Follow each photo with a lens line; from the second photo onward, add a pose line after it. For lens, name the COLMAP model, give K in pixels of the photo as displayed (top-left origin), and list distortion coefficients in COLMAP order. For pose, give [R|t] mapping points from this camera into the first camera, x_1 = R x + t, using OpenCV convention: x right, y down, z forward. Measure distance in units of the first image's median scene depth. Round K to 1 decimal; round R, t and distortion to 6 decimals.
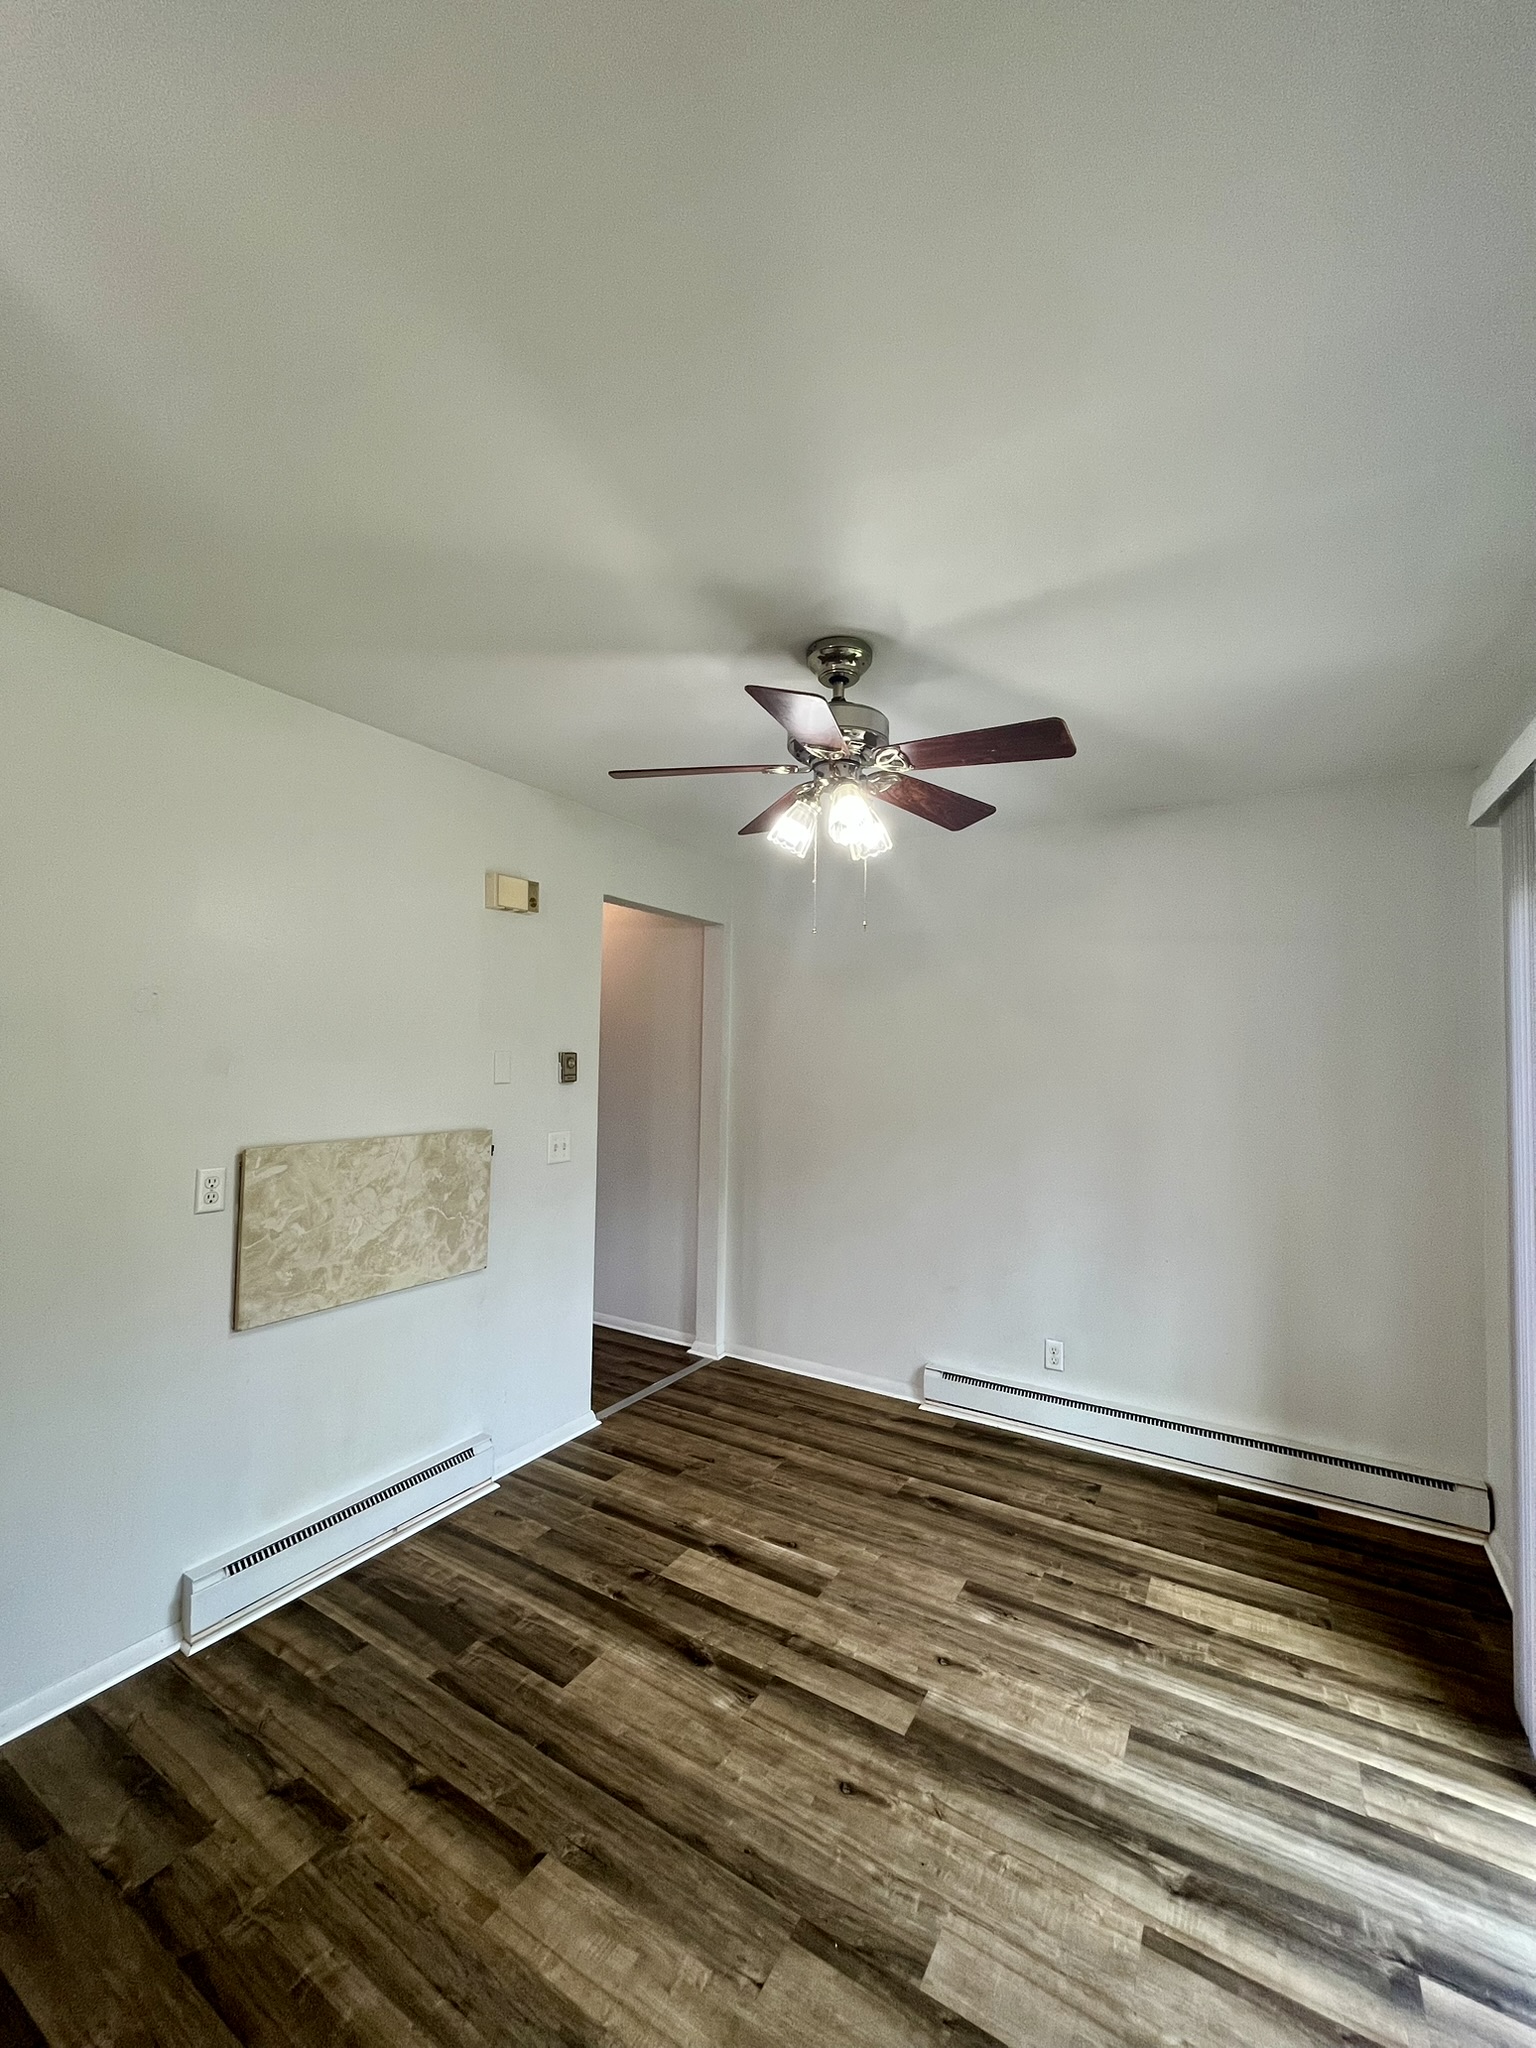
lens RADIAL K [[834.4, 0, 768.0], [0, 834.4, 1024.0], [0, 0, 1]] dist [0.000758, 0.000007]
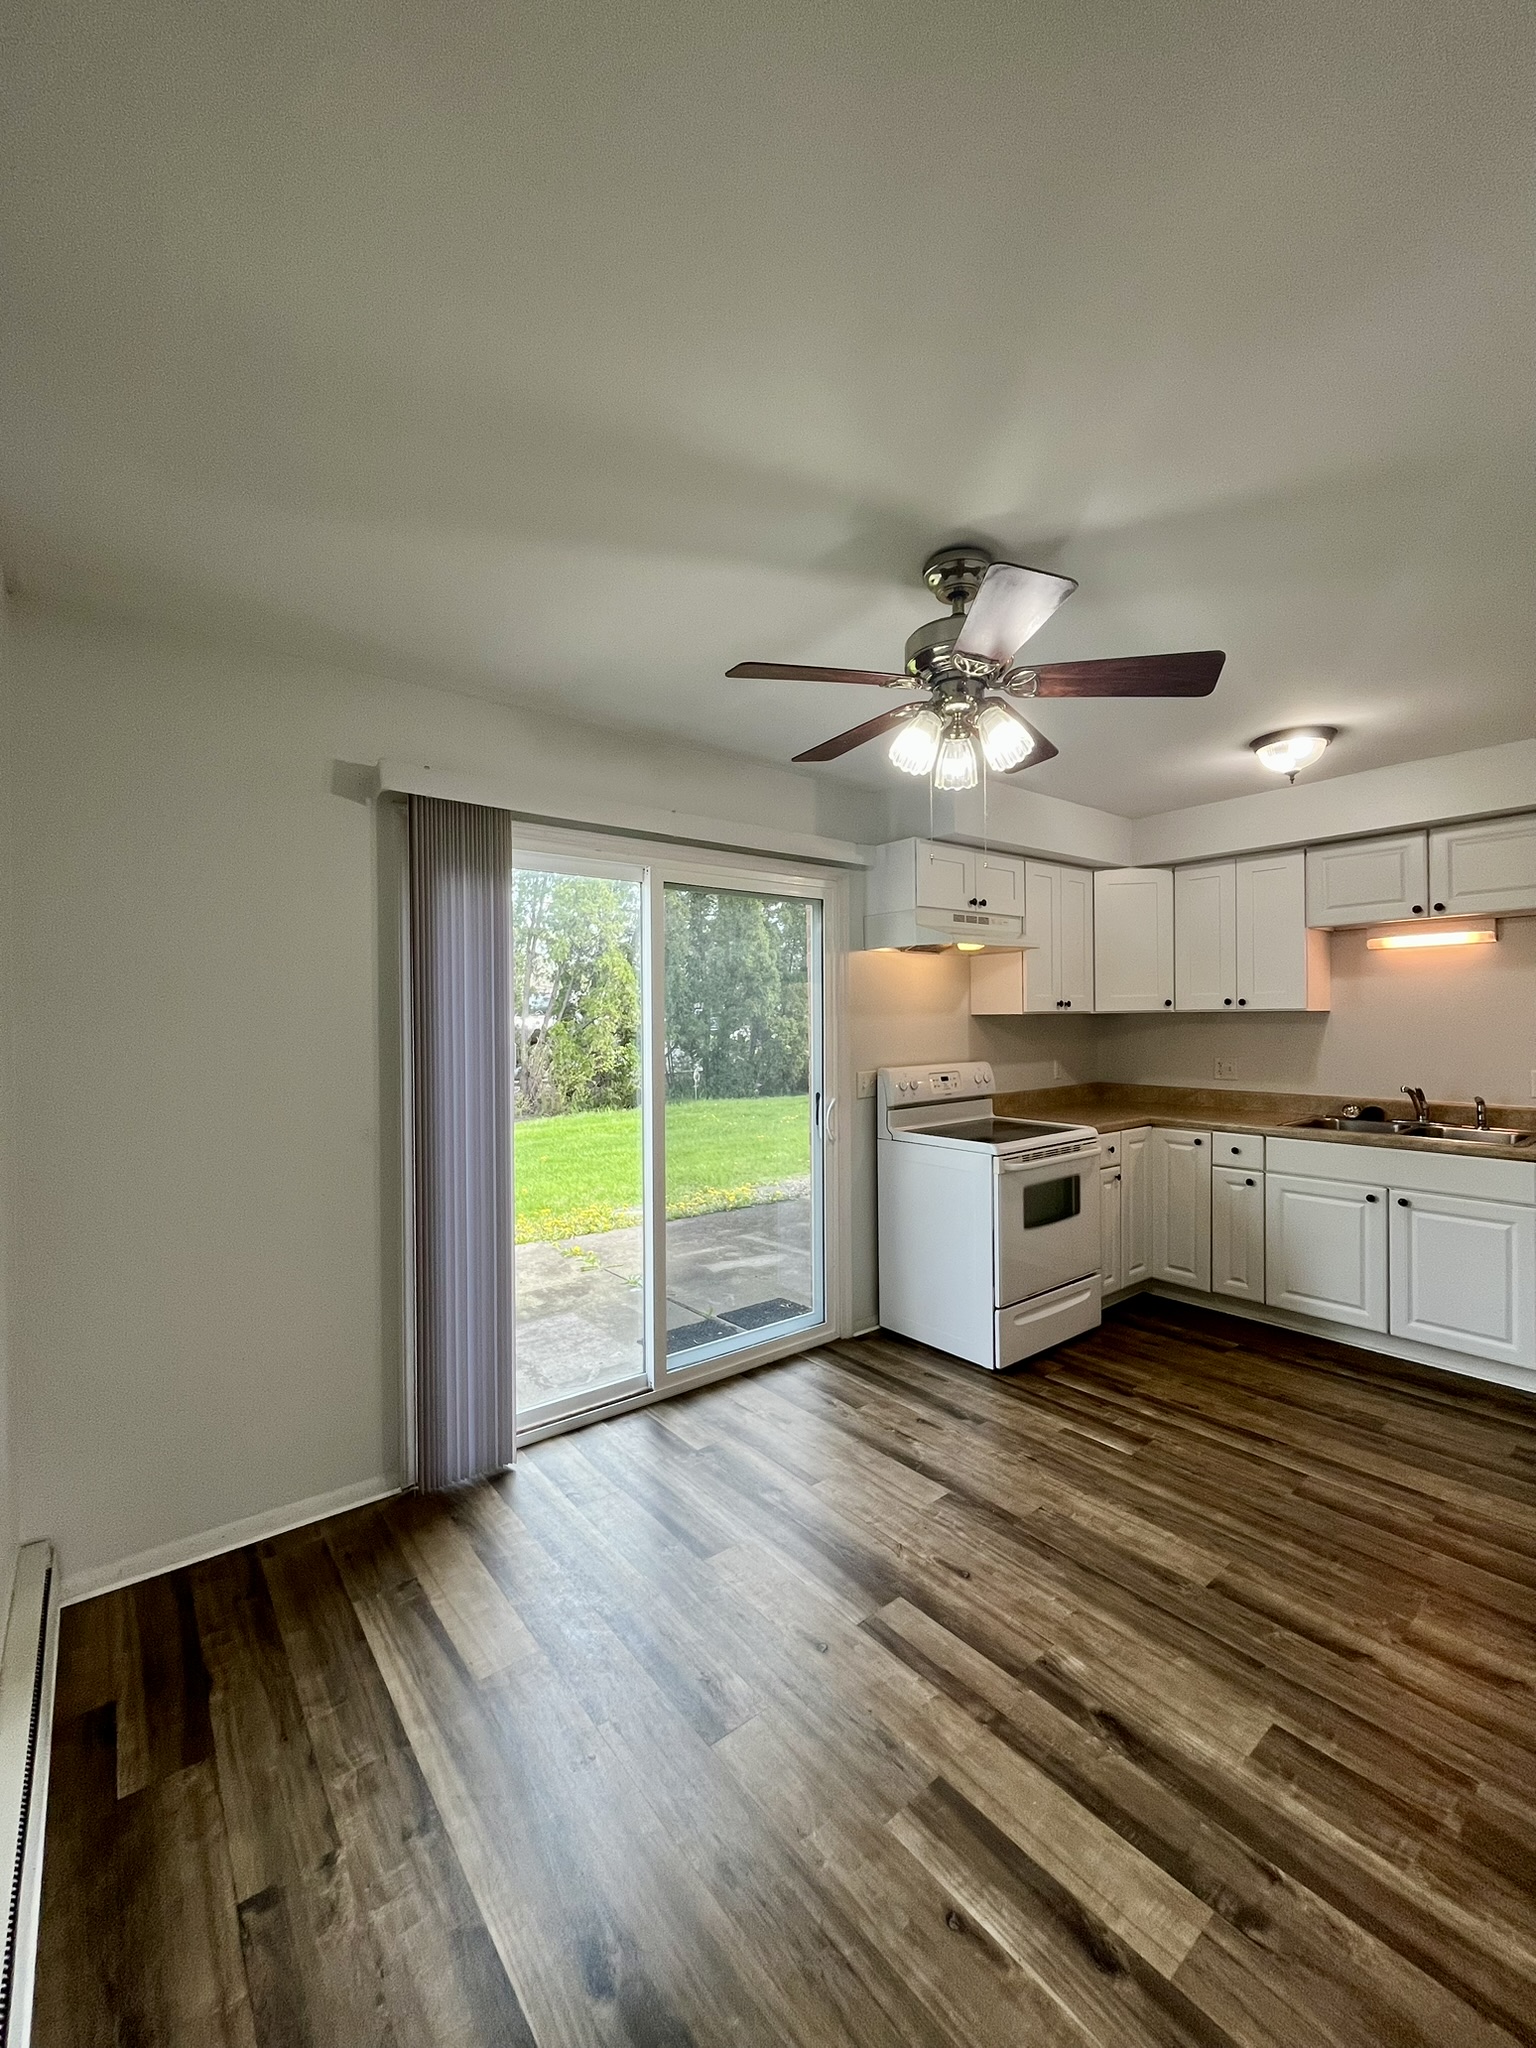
lens RADIAL K [[834.4, 0, 768.0], [0, 834.4, 1024.0], [0, 0, 1]] dist [0.000758, 0.000007]
pose [[-0.938626, -0.011102, 0.344758, -0.044161], [-0.017927, 0.999701, -0.016615, 0.096601], [-0.344470, -0.021775, -0.938545, 1.949114]]
